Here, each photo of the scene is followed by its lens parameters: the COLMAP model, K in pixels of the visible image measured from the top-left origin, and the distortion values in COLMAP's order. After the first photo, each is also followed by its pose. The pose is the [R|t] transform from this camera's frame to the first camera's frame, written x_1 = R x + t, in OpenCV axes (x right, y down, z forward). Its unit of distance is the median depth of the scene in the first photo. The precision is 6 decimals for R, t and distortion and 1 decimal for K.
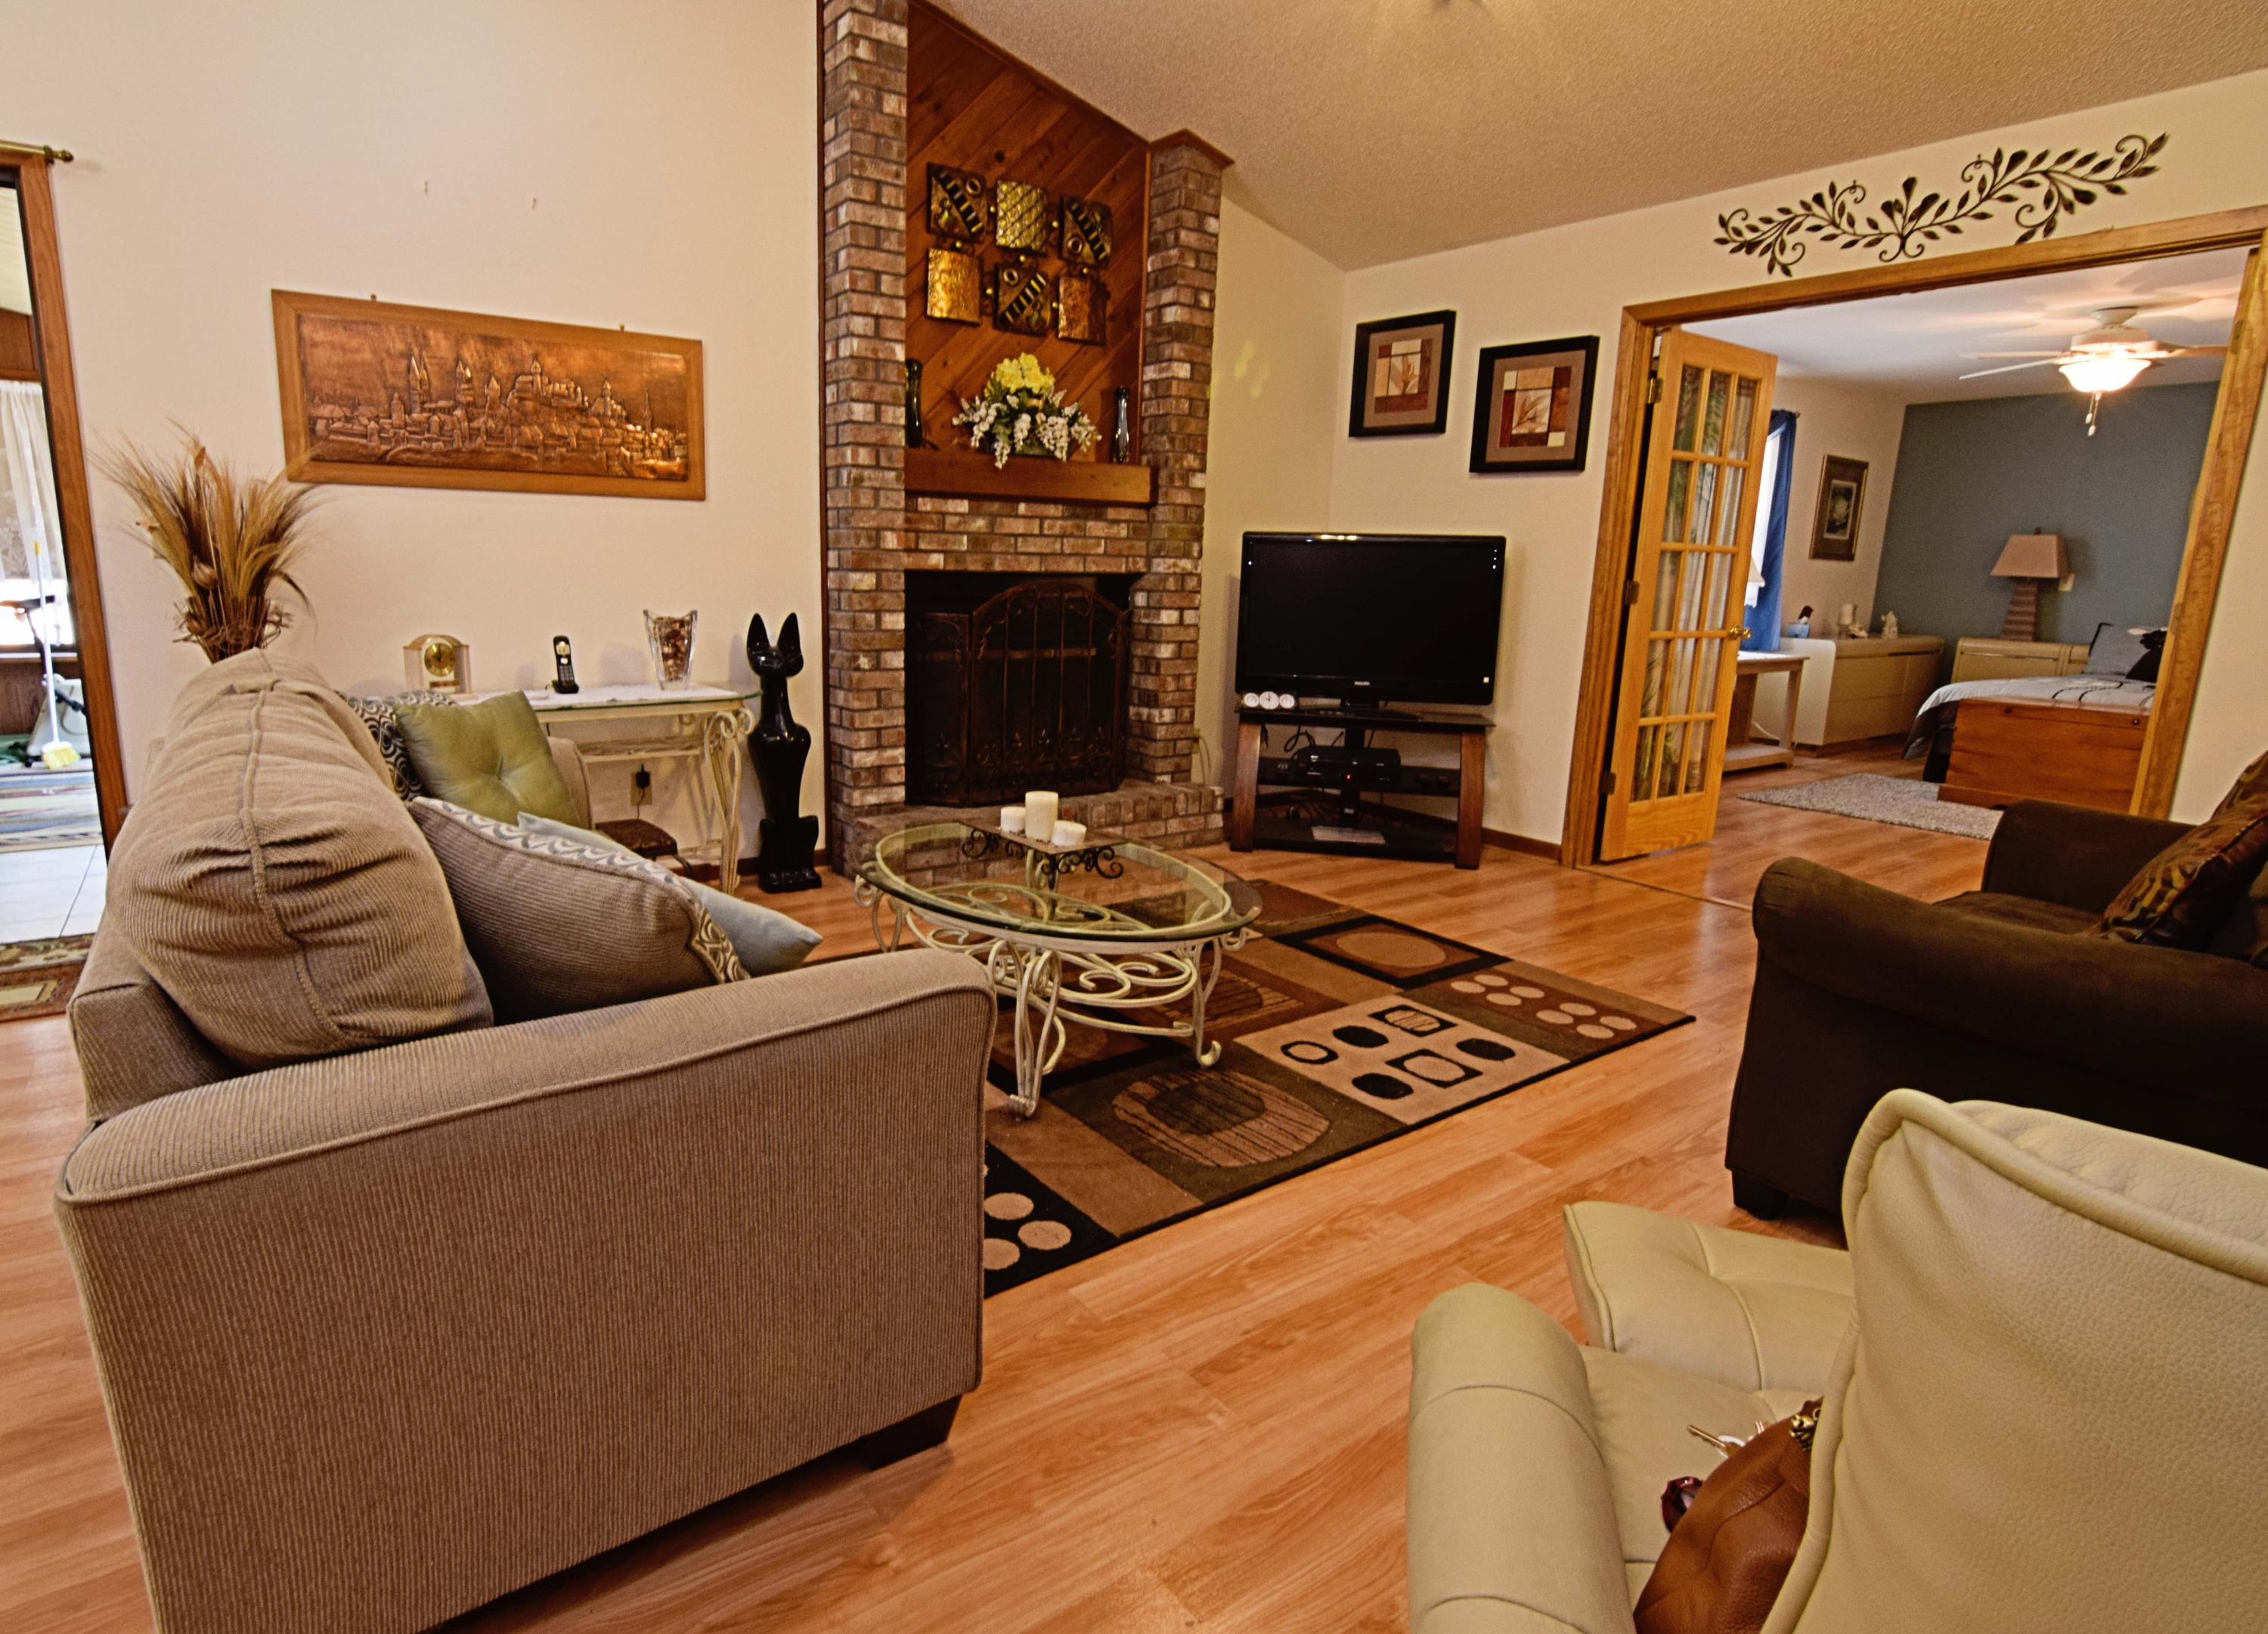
lens RADIAL K [[1296.9, 0, 1133.4], [0, 1296.9, 806.8], [0, 0, 1]] dist [-0.044149, 0.013709]
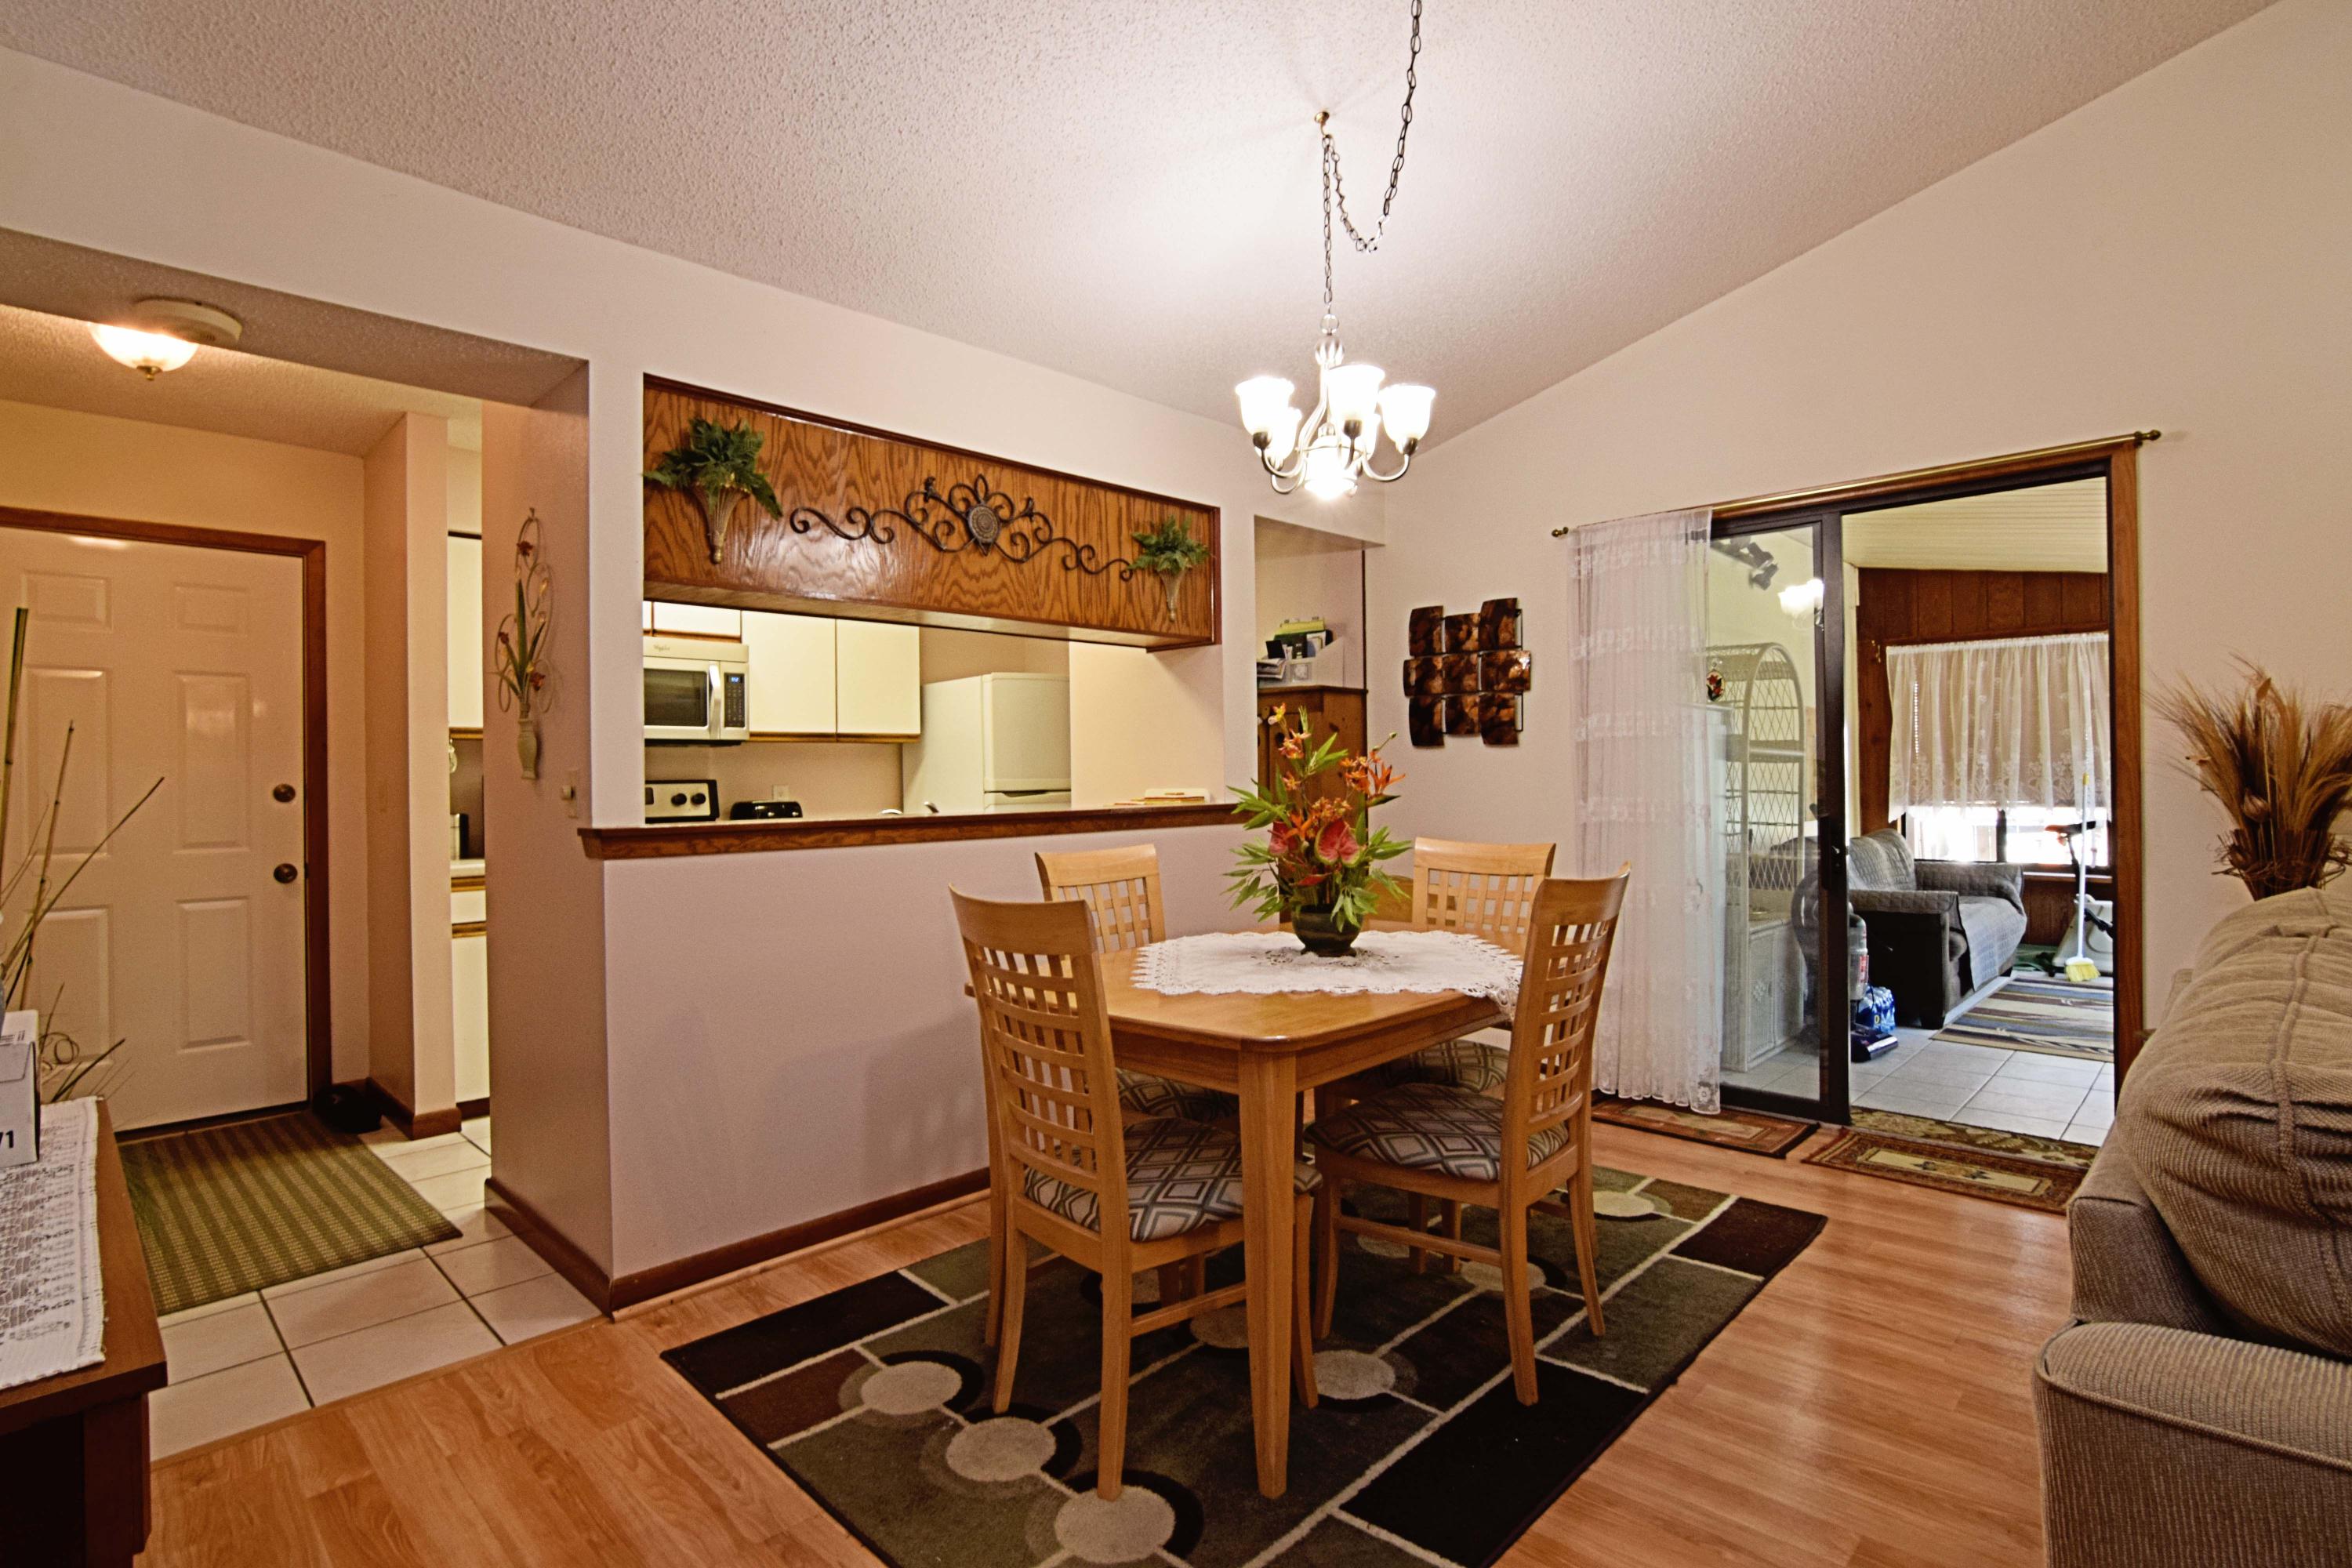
lens RADIAL K [[1144.6, 0, 1182.9], [0, 1144.6, 779.5], [0, 0, 1]] dist [-0.023500, 0.007311]
pose [[0.184313, -0.030356, -0.982399, -0.037621], [-0.182956, 0.980994, -0.064638, 0.001476], [0.965689, 0.191649, 0.175257, 0.055552]]
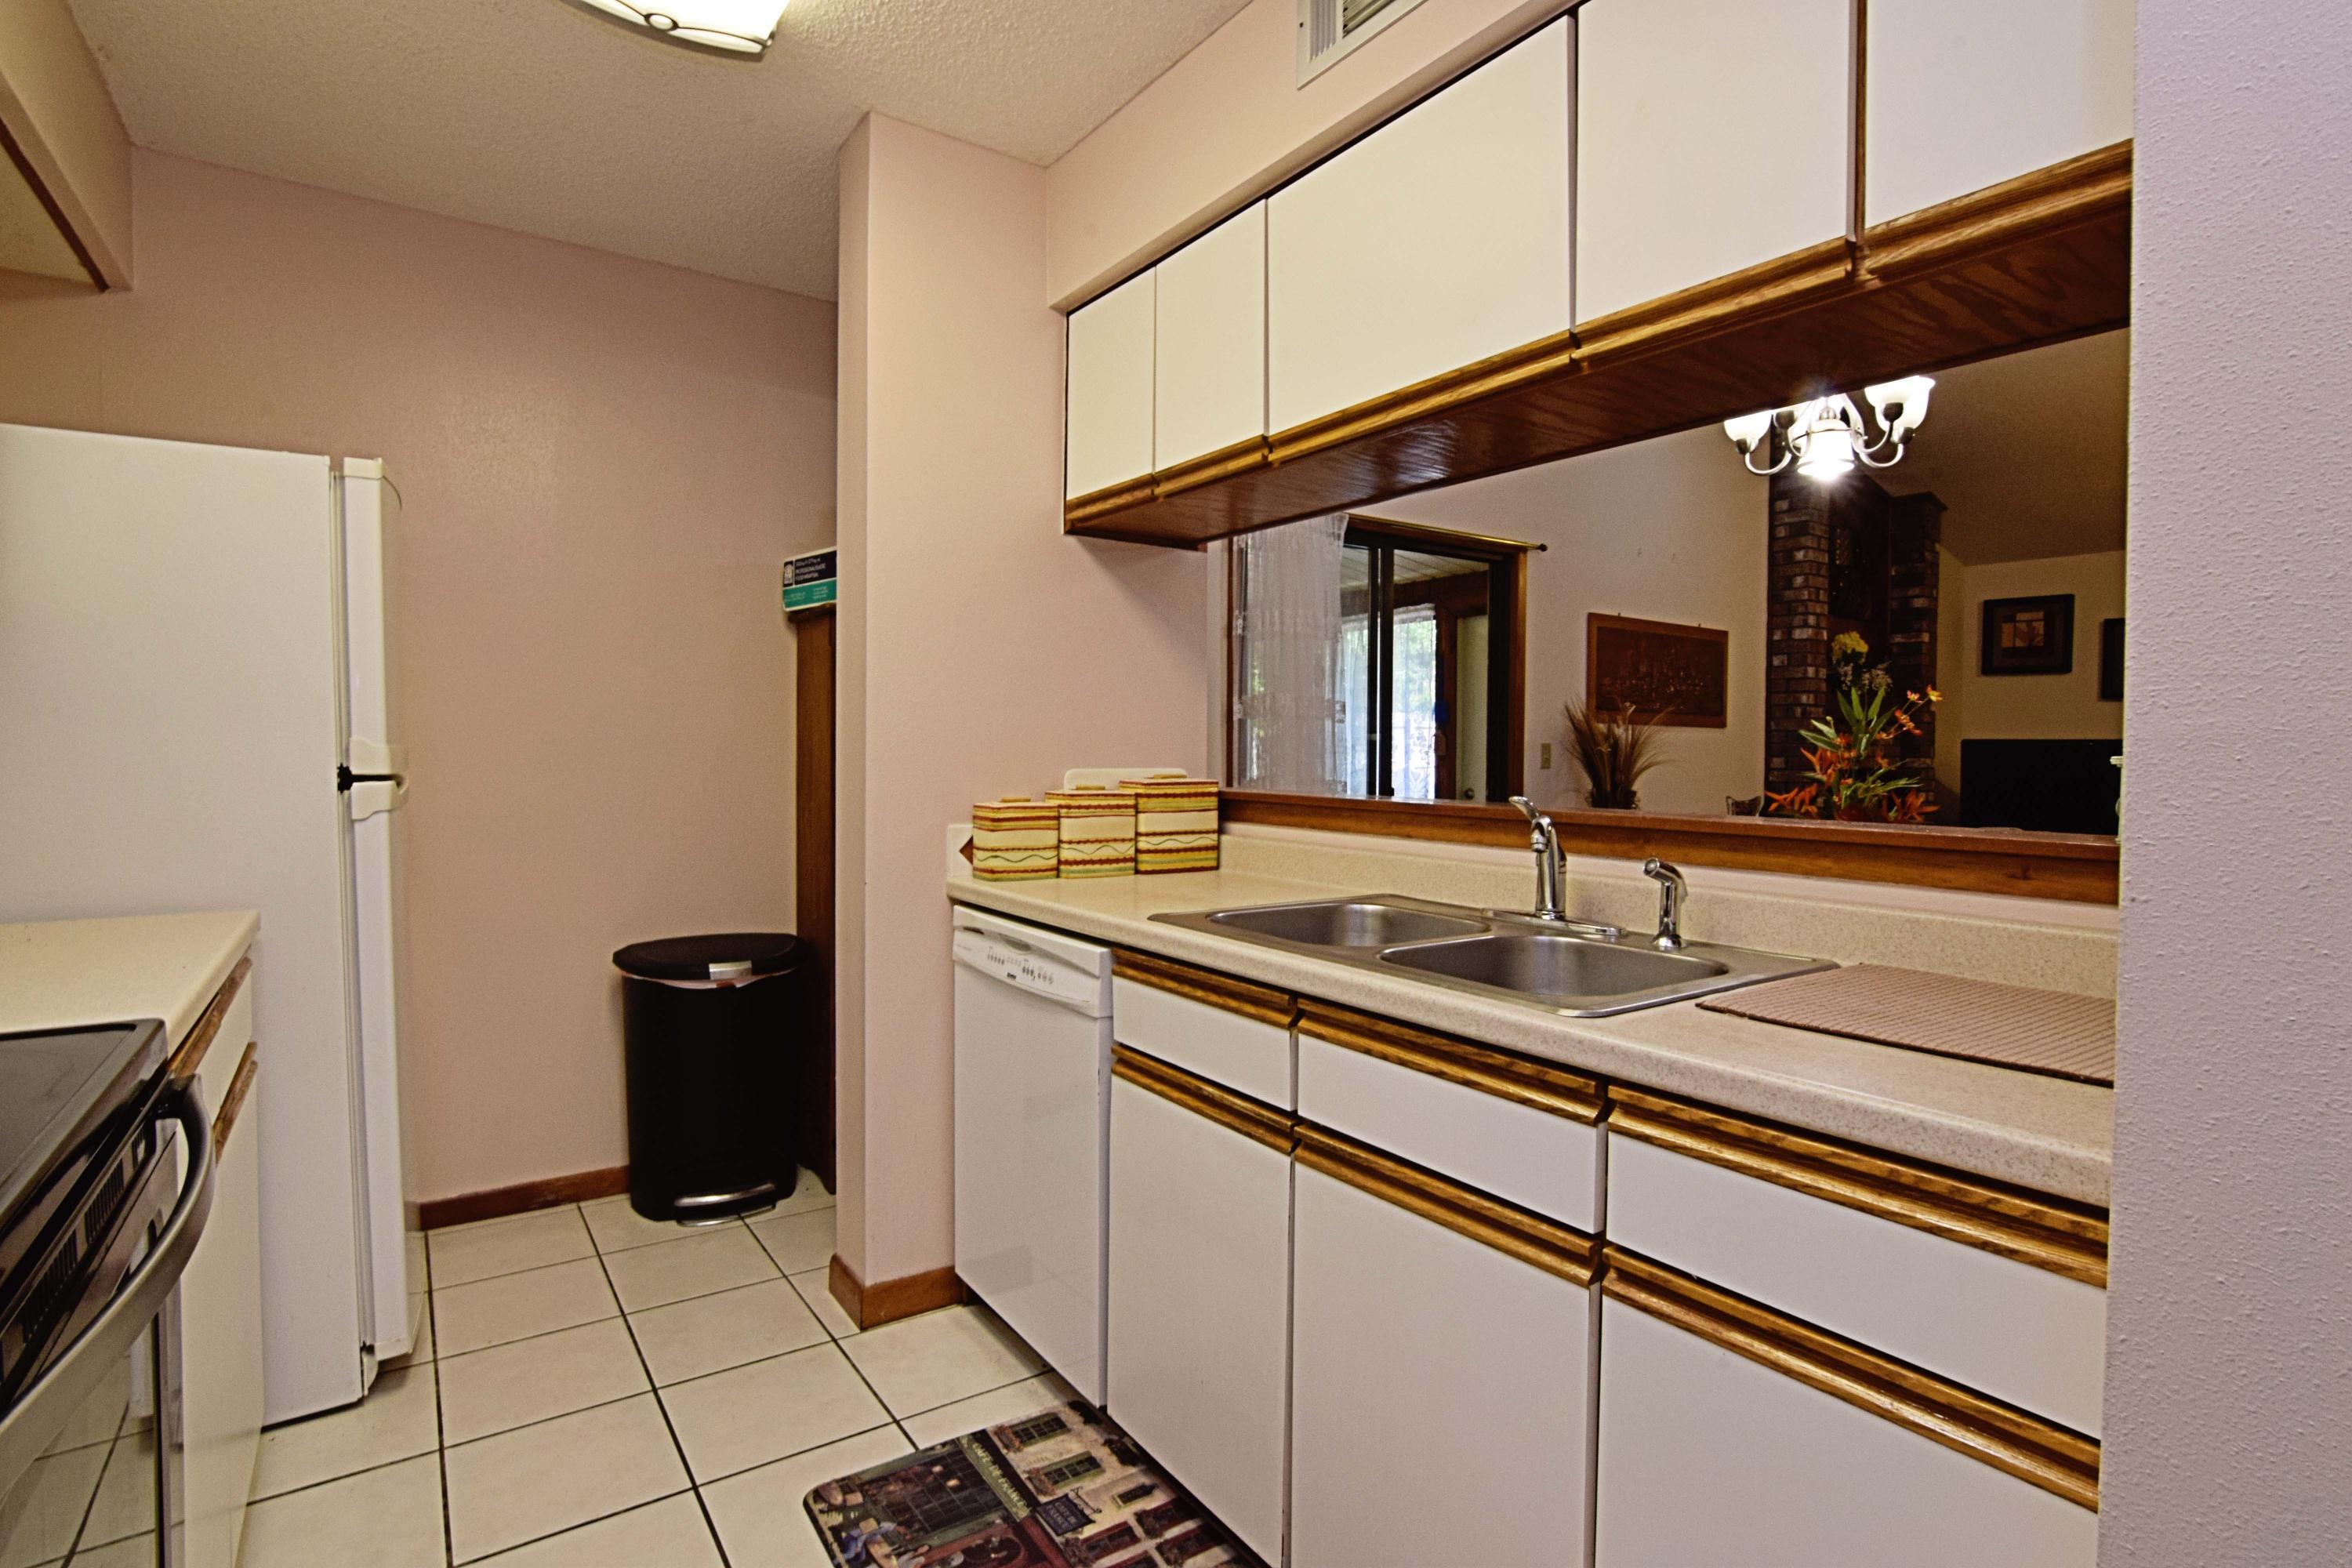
lens RADIAL K [[1144.6, 0, 1178.5], [0, 1144.6, 778.5], [0, 0, 1]] dist [-0.023500, 0.007311]
pose [[0.999525, -0.016671, -0.025919, -1.282219], [0.012363, 0.987315, -0.158290, 0.055902], [0.028229, 0.157894, 0.987052, -0.542564]]
